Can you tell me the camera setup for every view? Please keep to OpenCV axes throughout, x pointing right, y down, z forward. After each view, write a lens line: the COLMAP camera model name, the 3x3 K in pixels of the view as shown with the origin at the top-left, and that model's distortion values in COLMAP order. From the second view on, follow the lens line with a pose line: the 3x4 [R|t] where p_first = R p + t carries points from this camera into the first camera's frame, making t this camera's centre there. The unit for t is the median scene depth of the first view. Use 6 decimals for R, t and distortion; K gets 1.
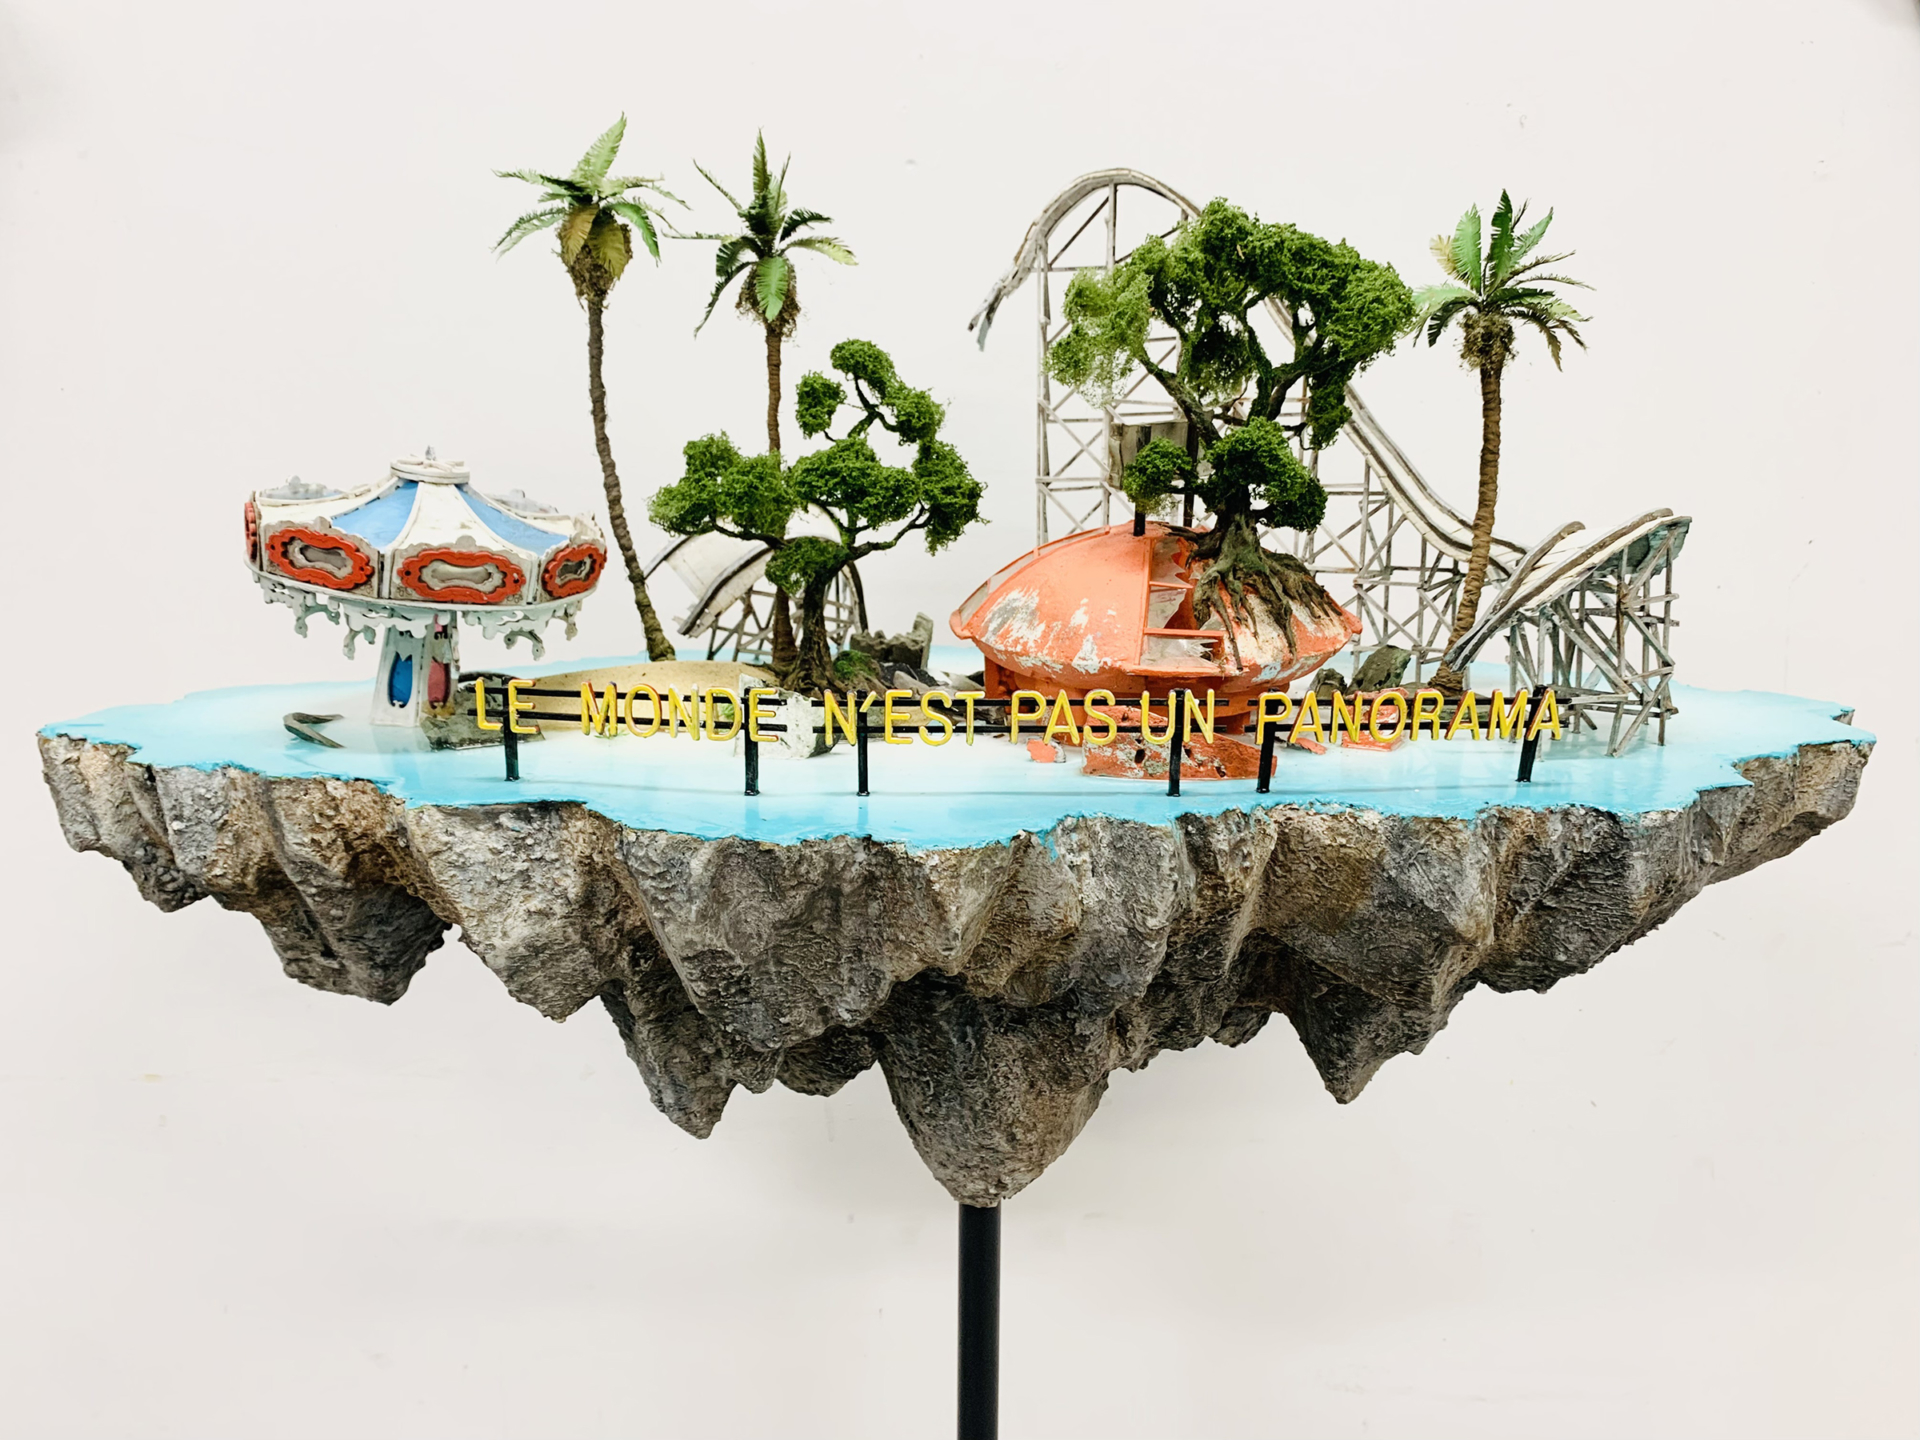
lens RADIAL K [[1515.7, 0, 964.8], [0, 1515.7, 718.3], [0, 0, 1]] dist [0.030202, -0.034903]
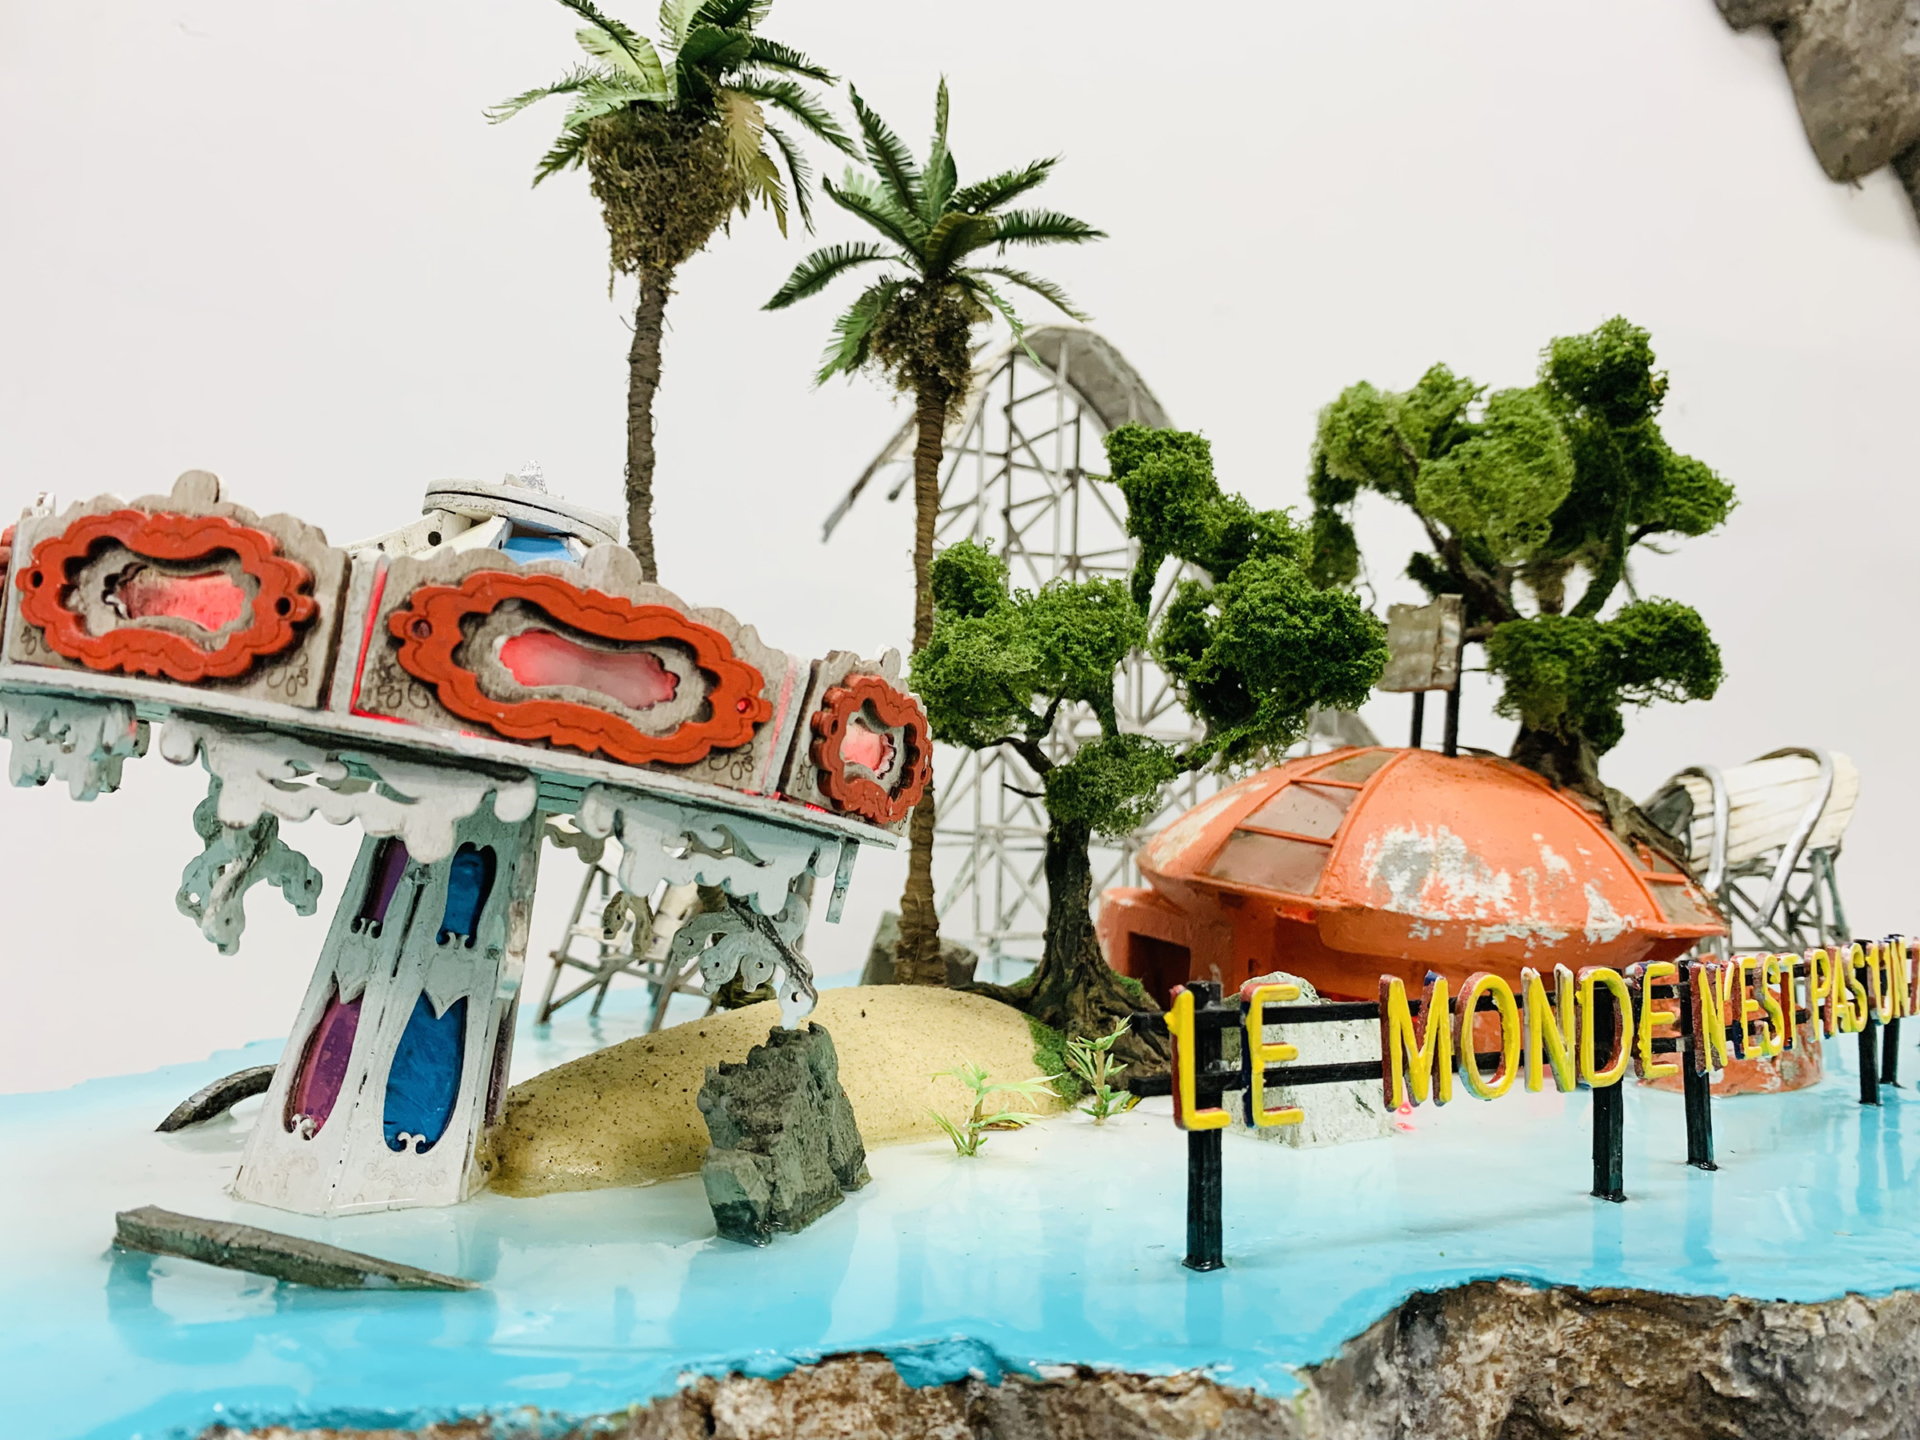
lens RADIAL K [[1515.7, 0, 959.9], [0, 1515.7, 717.8], [0, 0, 1]] dist [0.030202, -0.034903]
pose [[0.737417, 0.058894, 0.672866, -0.557642], [0.116867, 0.970041, -0.212983, -0.016053], [-0.665251, 0.235693, 0.708442, 0.685367]]
